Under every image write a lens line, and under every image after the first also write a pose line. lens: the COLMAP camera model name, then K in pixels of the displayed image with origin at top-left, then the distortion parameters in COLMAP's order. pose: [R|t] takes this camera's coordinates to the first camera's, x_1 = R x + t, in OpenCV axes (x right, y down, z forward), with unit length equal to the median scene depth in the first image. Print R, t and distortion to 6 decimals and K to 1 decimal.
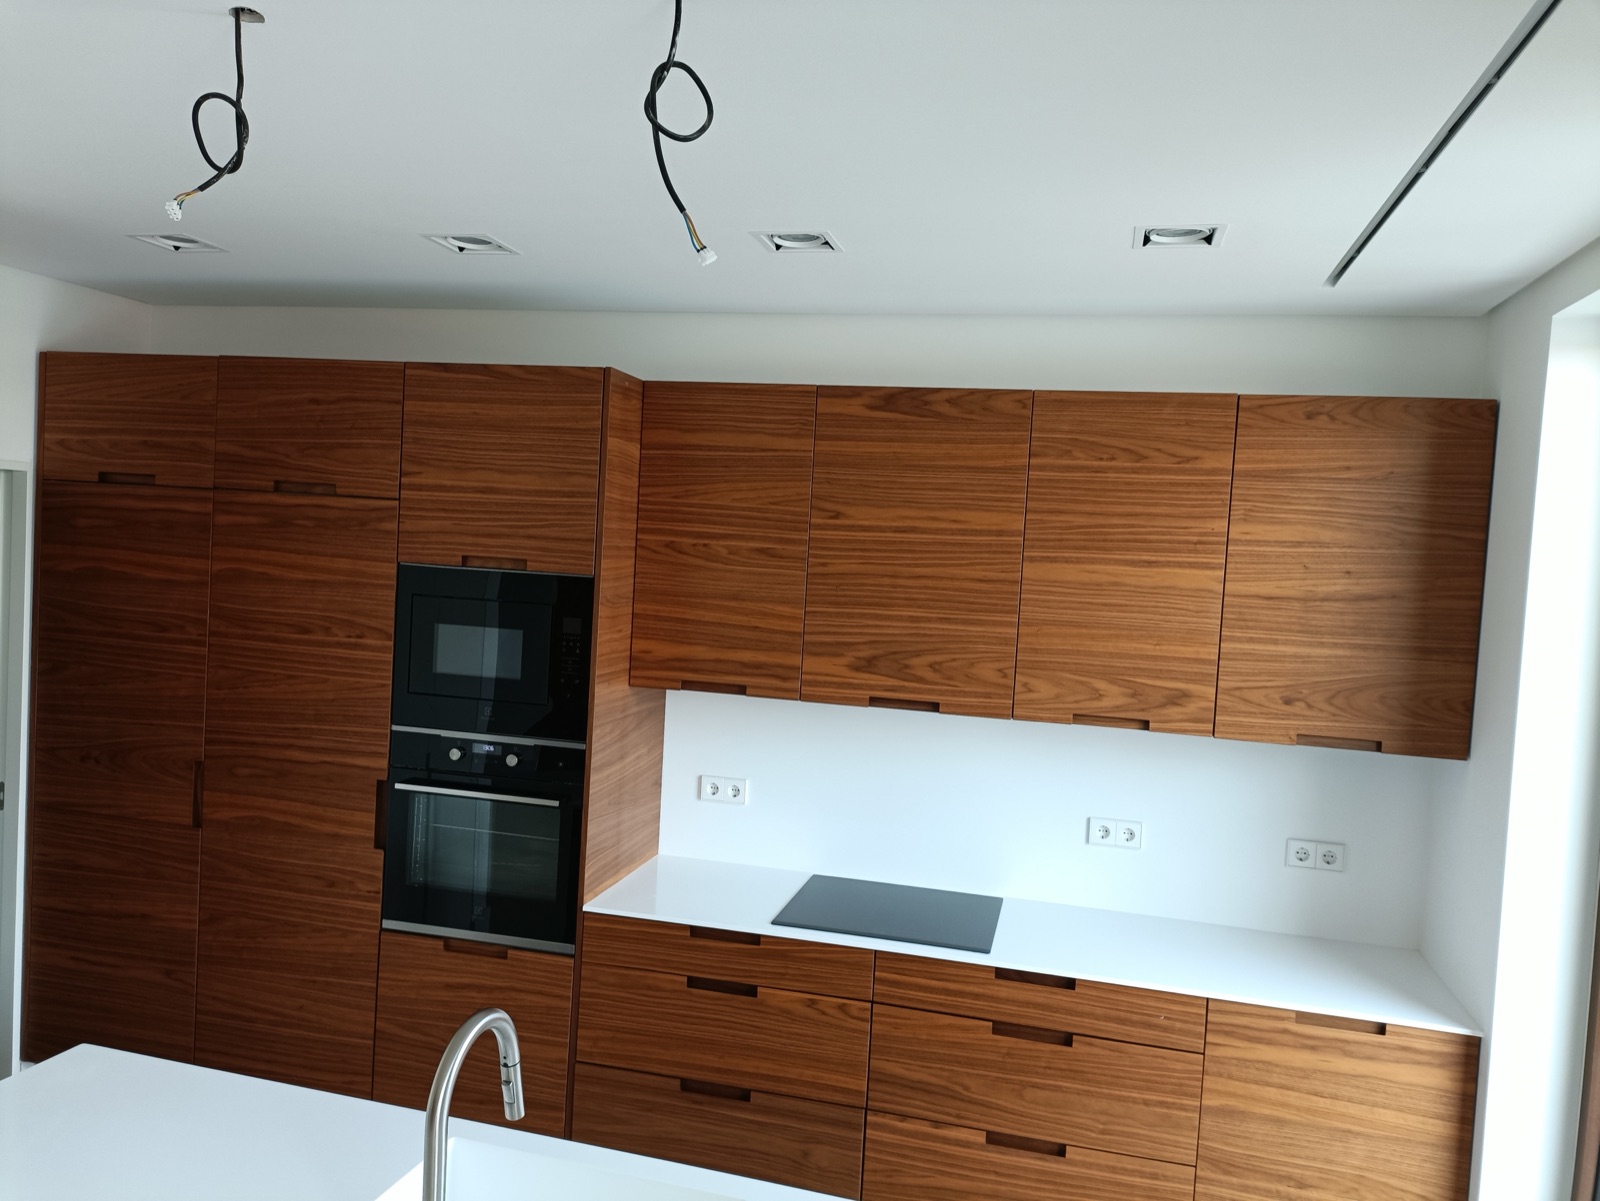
lens RADIAL K [[1187.7, 0, 806.9], [0, 1187.7, 607.7], [0, 0, 1]] dist [0.057483, -0.051815]
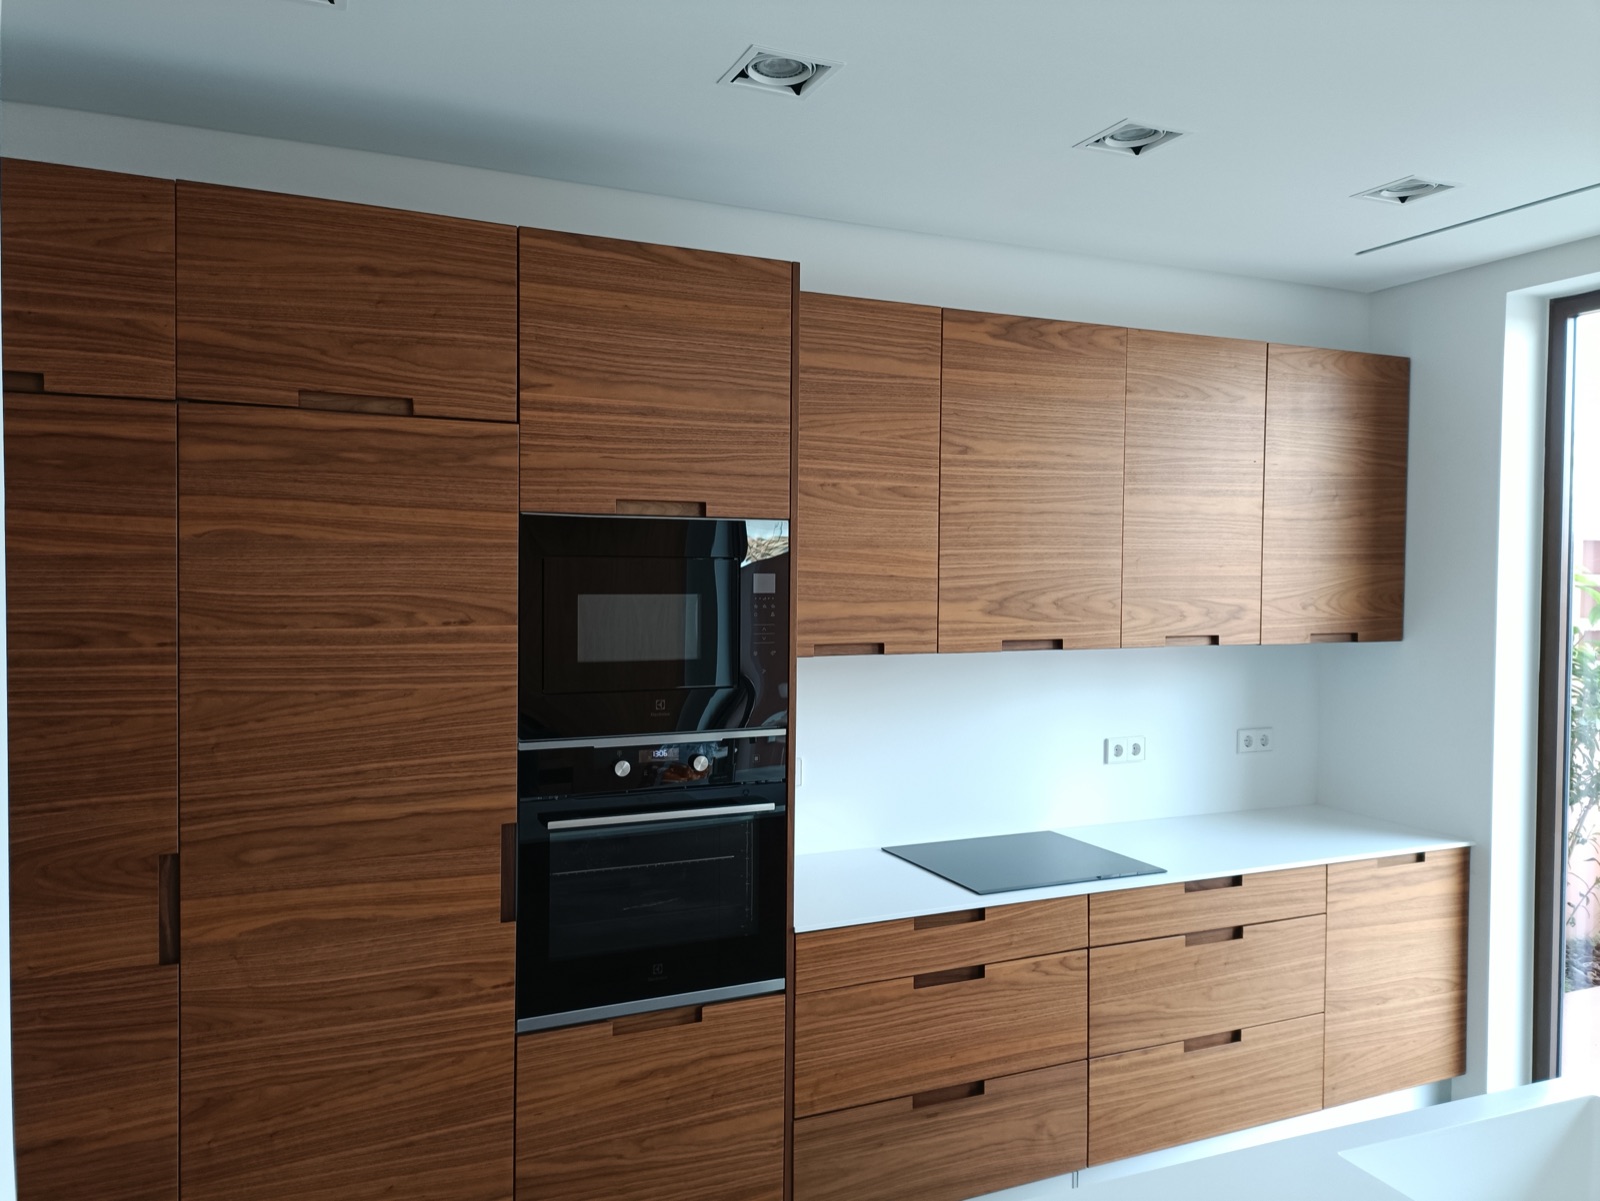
lens RADIAL K [[1187.7, 0, 805.2], [0, 1187.7, 605.4], [0, 0, 1]] dist [0.057483, -0.051815]
pose [[0.782961, -0.071739, 0.617920, -0.665657], [0.067927, 0.997248, 0.029709, 0.007781], [-0.618351, 0.018713, 0.785679, 0.352113]]
